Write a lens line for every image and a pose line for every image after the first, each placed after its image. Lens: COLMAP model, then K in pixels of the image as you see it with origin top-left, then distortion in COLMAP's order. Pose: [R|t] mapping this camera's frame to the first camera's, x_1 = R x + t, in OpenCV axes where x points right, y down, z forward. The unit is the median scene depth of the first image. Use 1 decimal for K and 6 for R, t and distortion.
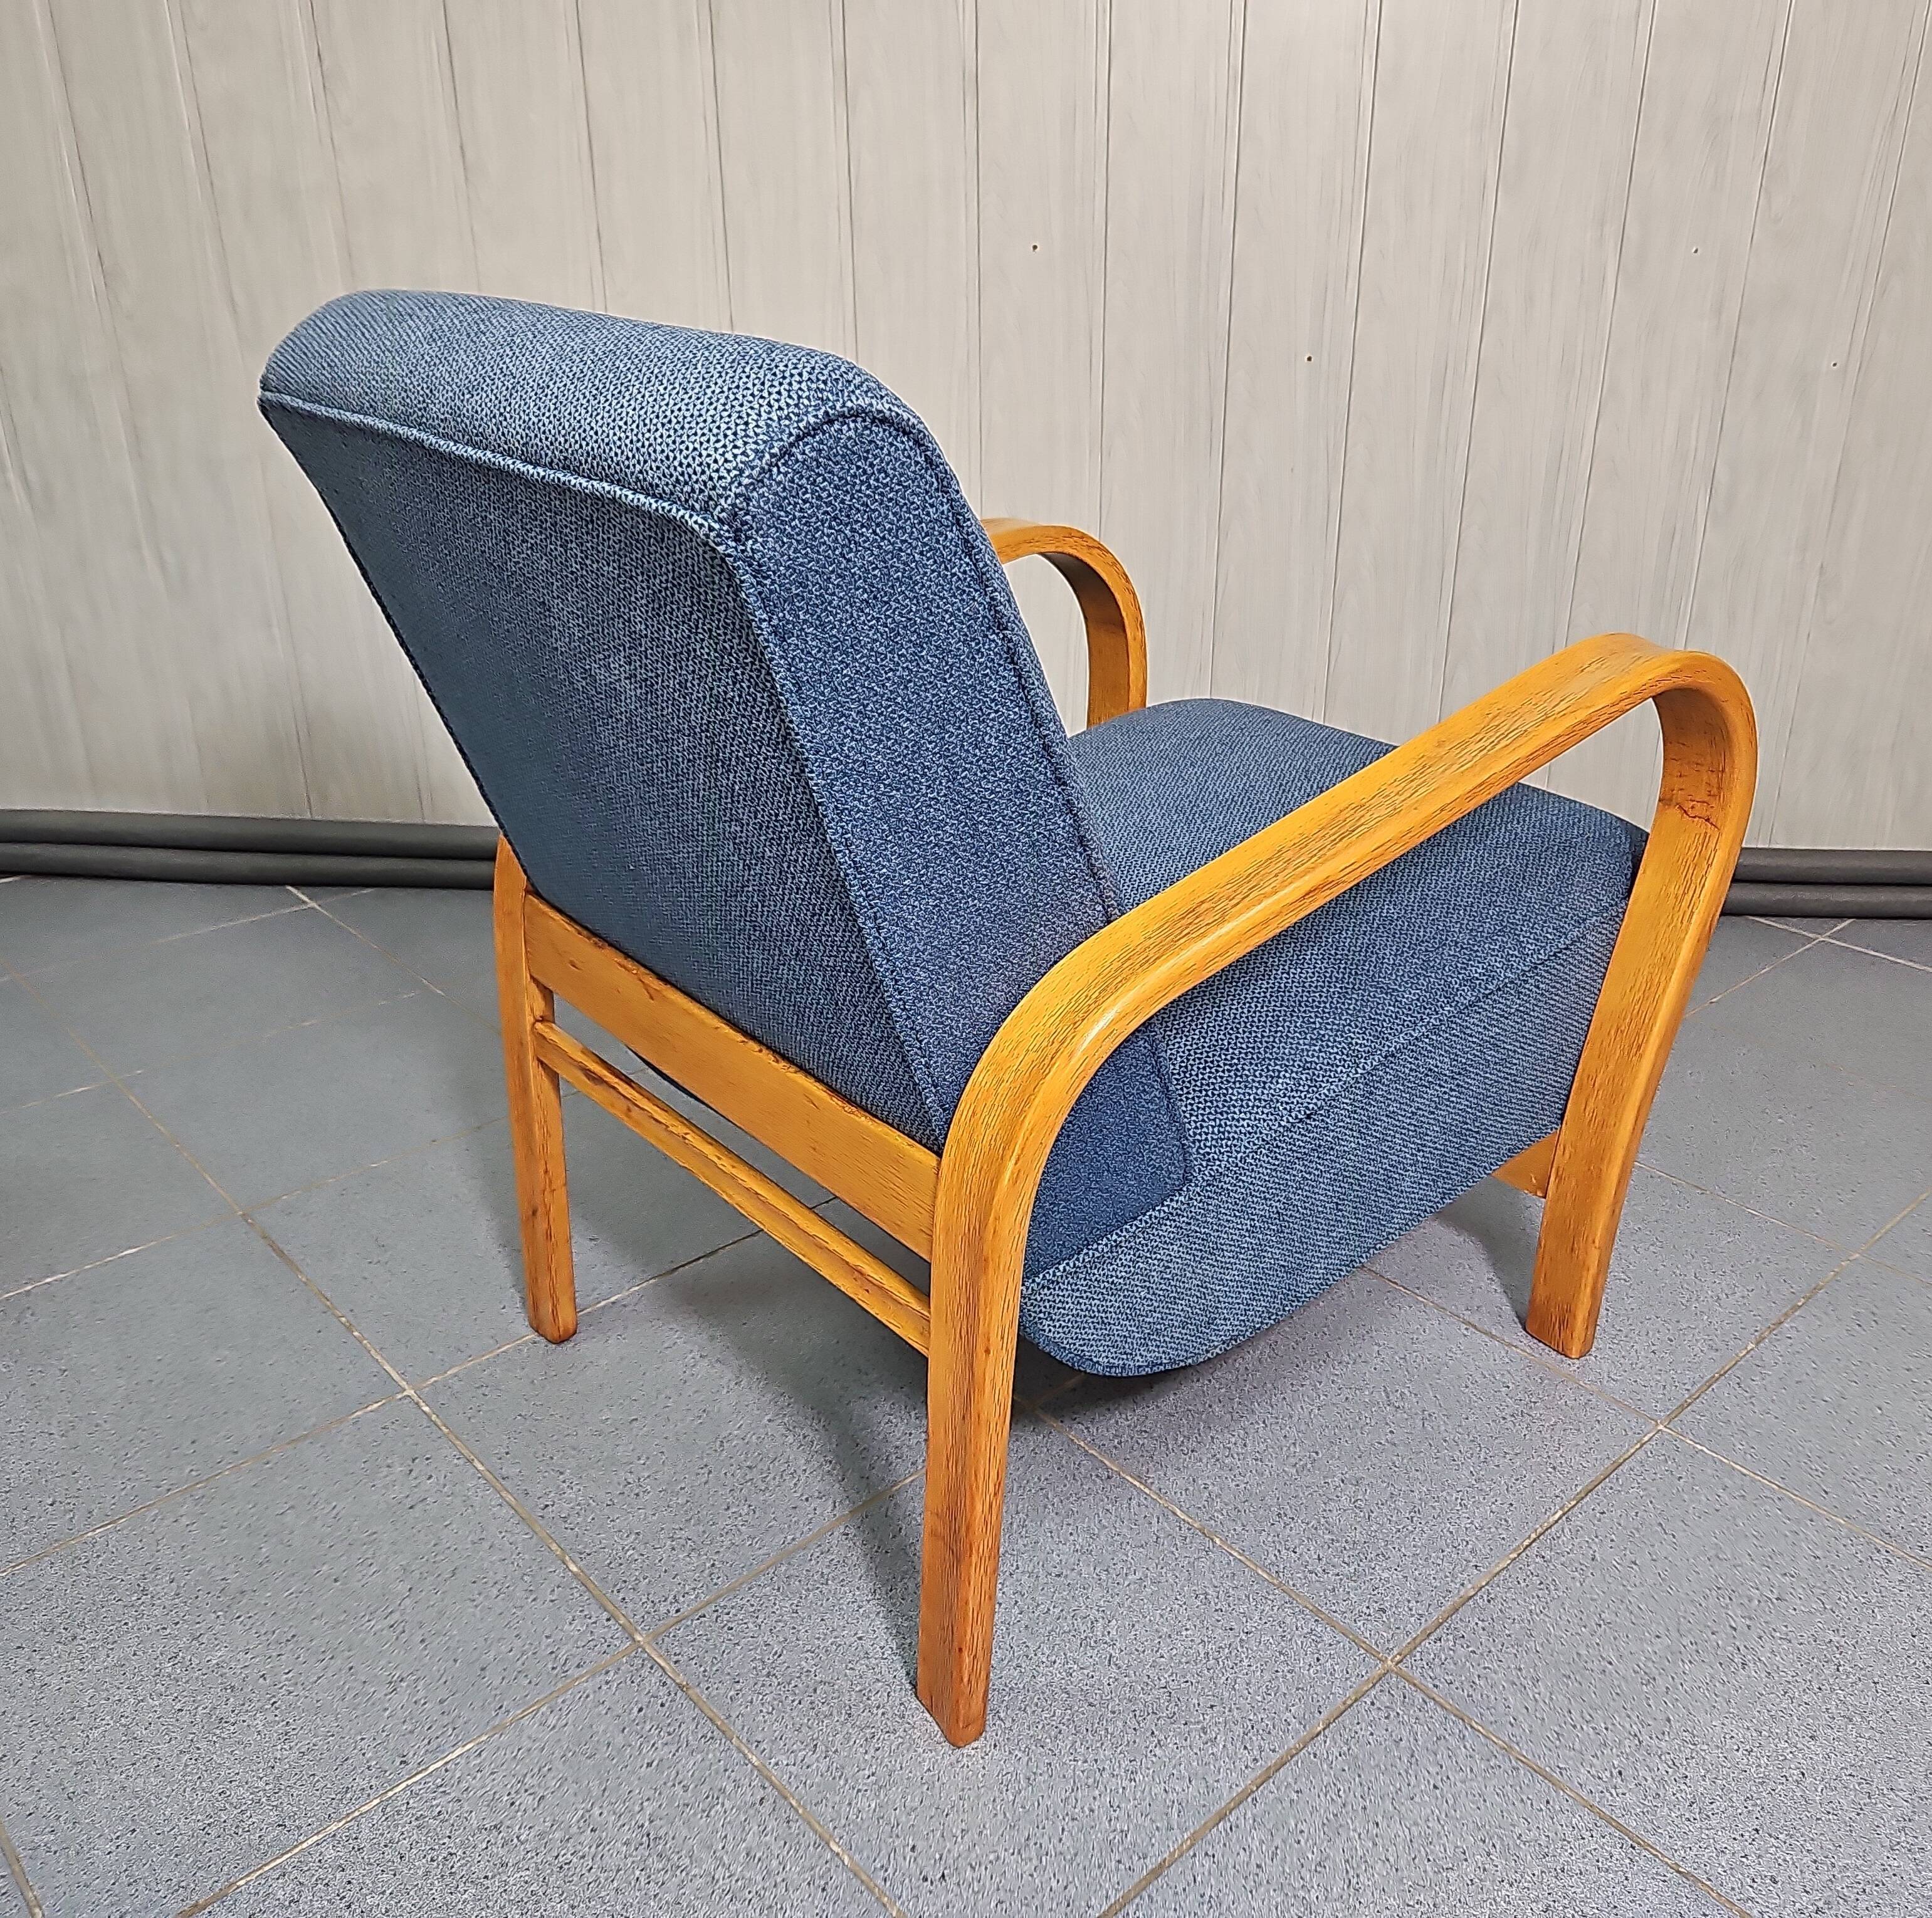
lens RADIAL K [[1723.2, 0, 1040.9], [0, 1723.2, 951.7], [0, 0, 1]] dist [0.048196, -0.050566]
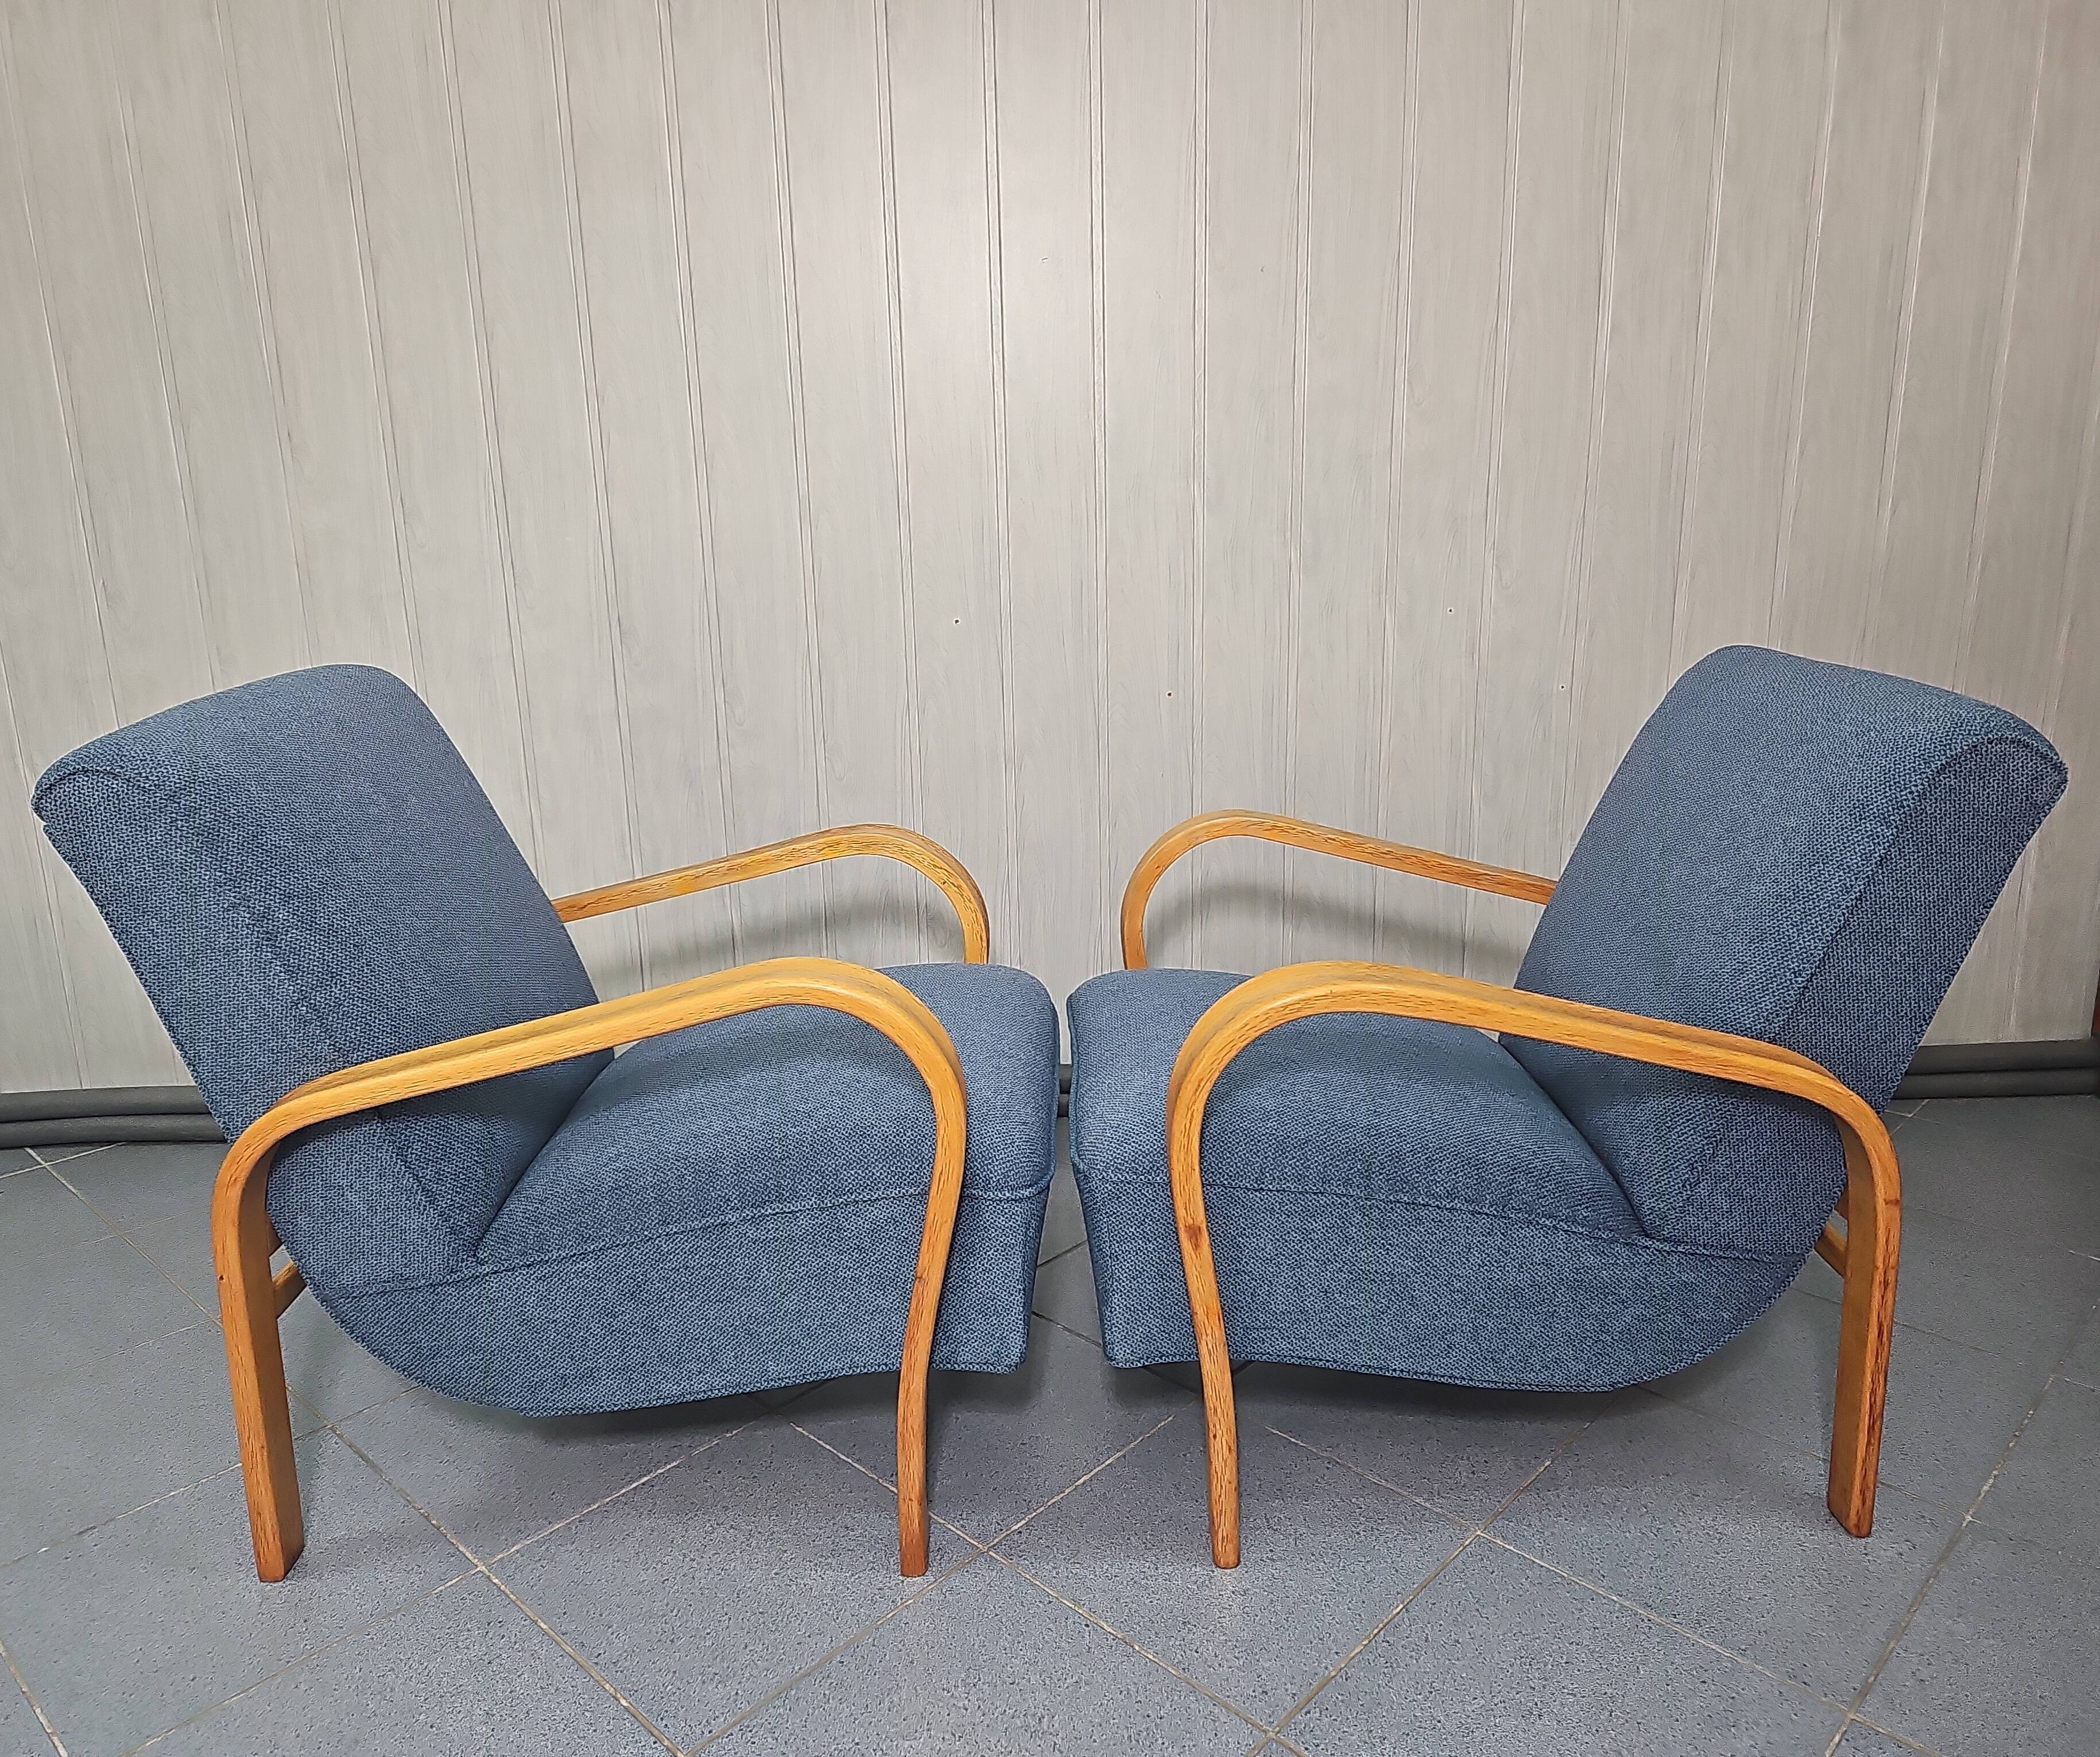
lens RADIAL K [[1571.4, 0, 1062.5], [0, 1571.4, 874.0], [0, 0, 1]] dist [0.046101, -0.041908]
pose [[0.997664, -0.039136, 0.055985, 0.005126], [0.047912, 0.985100, -0.165172, -0.029079], [-0.048686, 0.167469, 0.984674, -0.239278]]
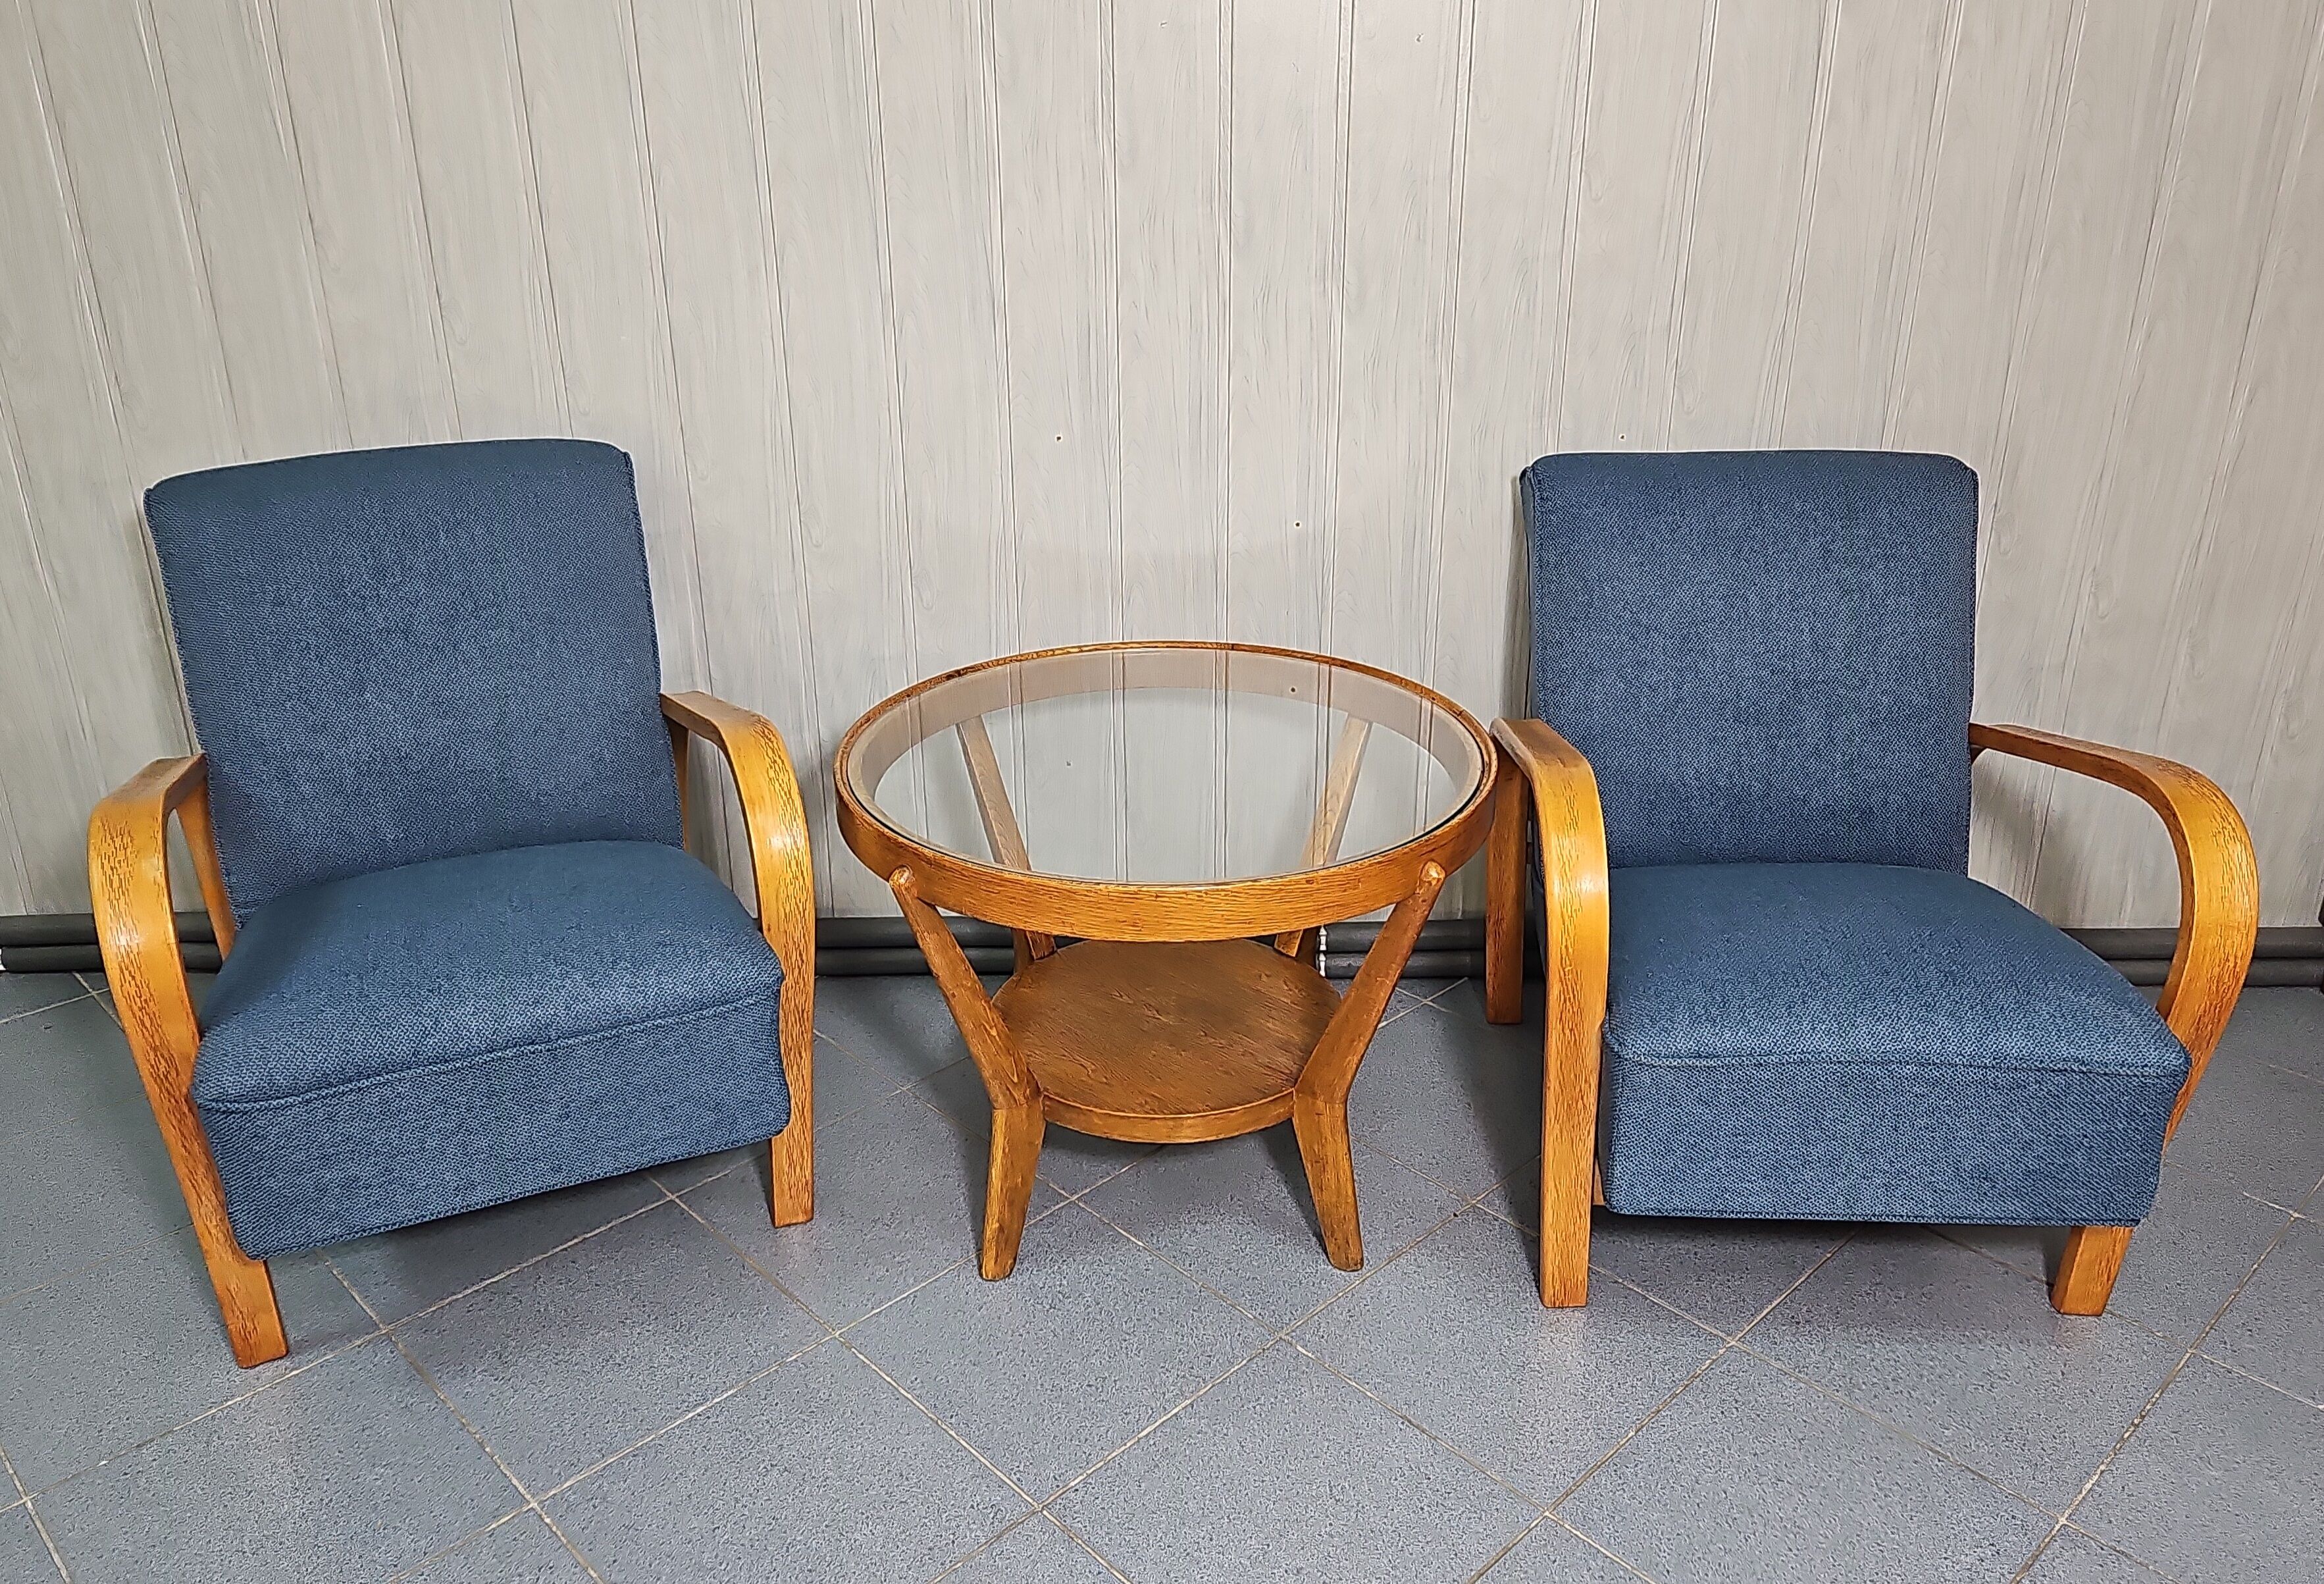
lens RADIAL K [[1798.6, 0, 1168.9], [0, 1798.6, 773.1], [0, 0, 1]] dist [0.043239, -0.040668]
pose [[0.999789, -0.016117, 0.012753, 0.086746], [0.016421, 0.999574, -0.024140, -0.252598], [-0.012359, 0.024344, 0.999627, -0.336839]]
